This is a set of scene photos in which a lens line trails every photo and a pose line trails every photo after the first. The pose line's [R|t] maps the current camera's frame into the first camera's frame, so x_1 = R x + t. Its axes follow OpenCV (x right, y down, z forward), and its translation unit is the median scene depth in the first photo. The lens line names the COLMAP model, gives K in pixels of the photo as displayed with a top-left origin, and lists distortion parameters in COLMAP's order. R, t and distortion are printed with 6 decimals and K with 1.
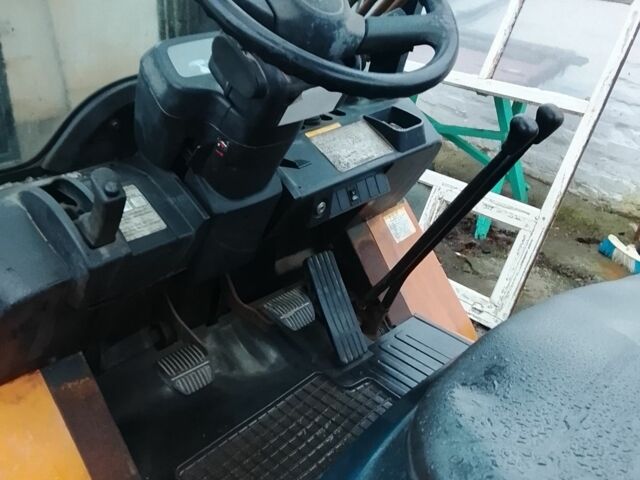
lens RADIAL K [[649.5, 0, 320.0], [0, 649.5, 240.0], [0, 0, 1]] dist [0.086824, -0.020335]
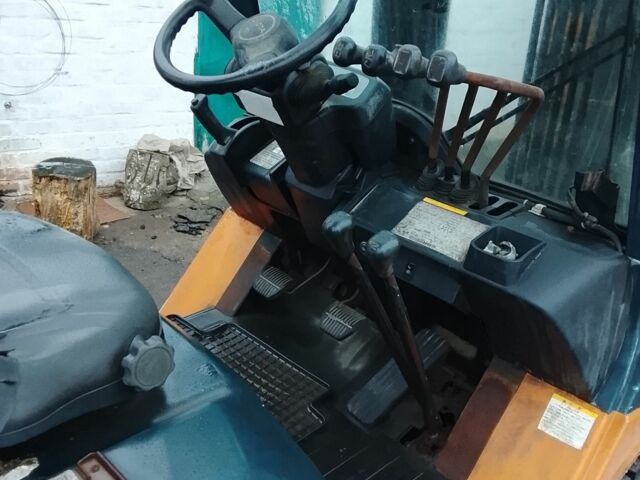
lens RADIAL K [[649.5, 0, 320.0], [0, 649.5, 240.0], [0, 0, 1]] dist [0.086824, -0.020335]
pose [[-0.009993, 0.408995, -0.912482, 0.905047], [-0.540565, 0.765486, 0.349028, -0.362572], [0.841243, 0.496743, 0.213439, 0.639397]]
